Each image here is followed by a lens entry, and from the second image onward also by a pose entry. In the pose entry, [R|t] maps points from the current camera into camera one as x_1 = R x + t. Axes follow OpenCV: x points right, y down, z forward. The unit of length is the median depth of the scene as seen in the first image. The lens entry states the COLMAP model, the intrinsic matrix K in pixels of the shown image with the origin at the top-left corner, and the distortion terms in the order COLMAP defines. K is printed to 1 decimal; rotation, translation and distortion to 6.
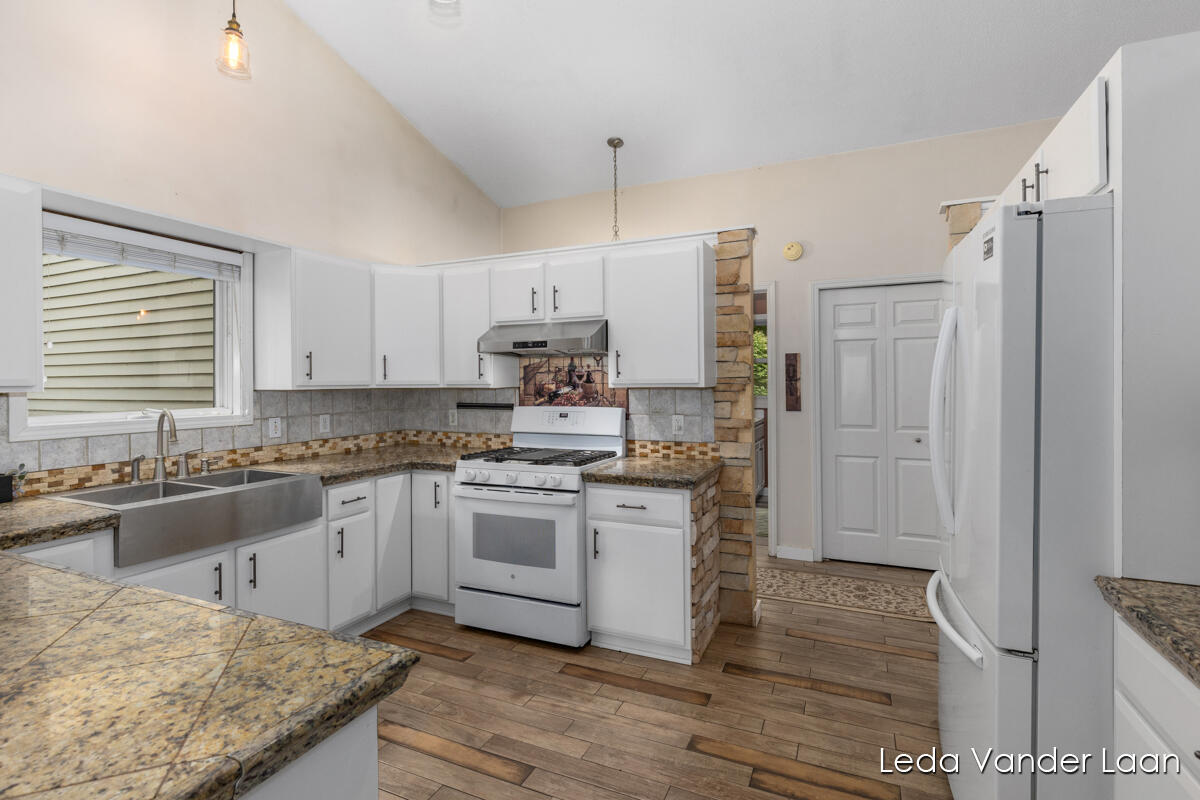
lens RADIAL K [[568.6, 0, 597.1], [0, 568.6, 382.3], [0, 0, 1]] dist [-0.000874, 0.000238]
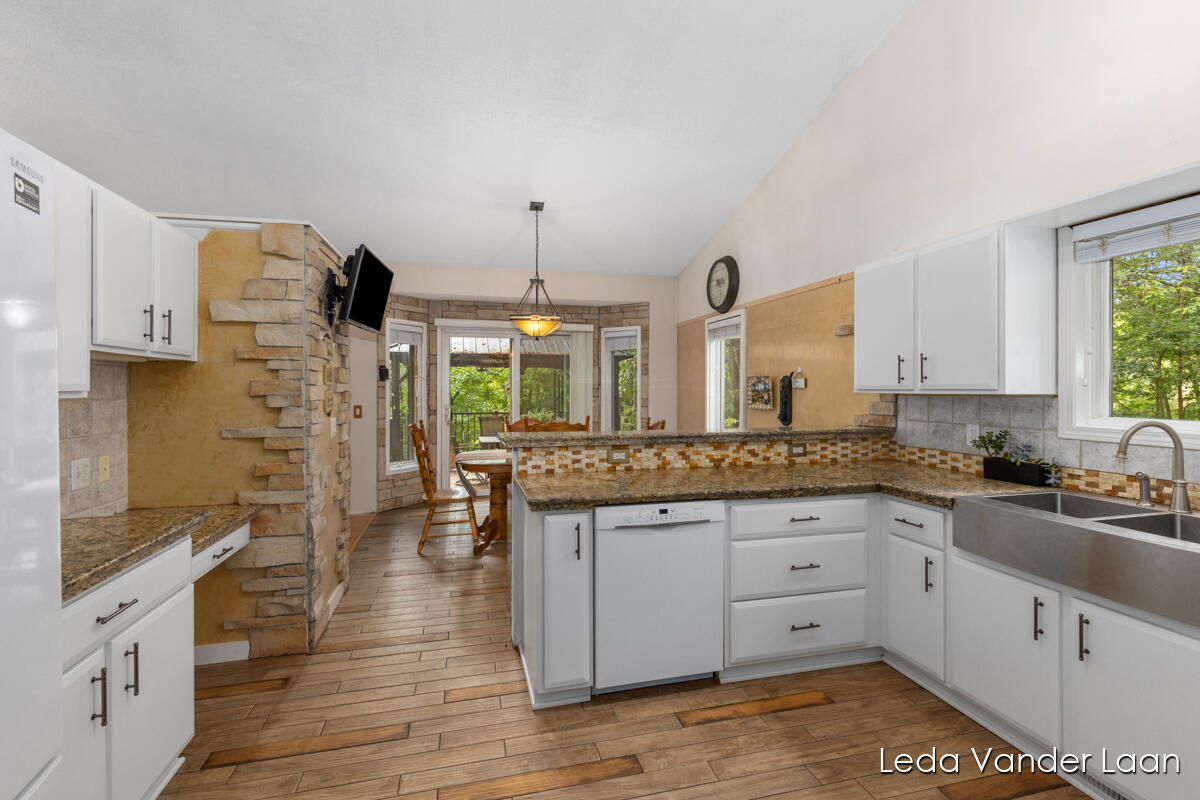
lens RADIAL K [[542.4, 0, 598.5], [0, 542.4, 387.0], [0, 0, 1]] dist [0.010904, -0.001796]
pose [[-0.778759, 0.006275, -0.627292, 0.275255], [0.004461, 0.999980, 0.004465, -0.004902], [0.627307, 0.000679, -0.778772, 0.912601]]
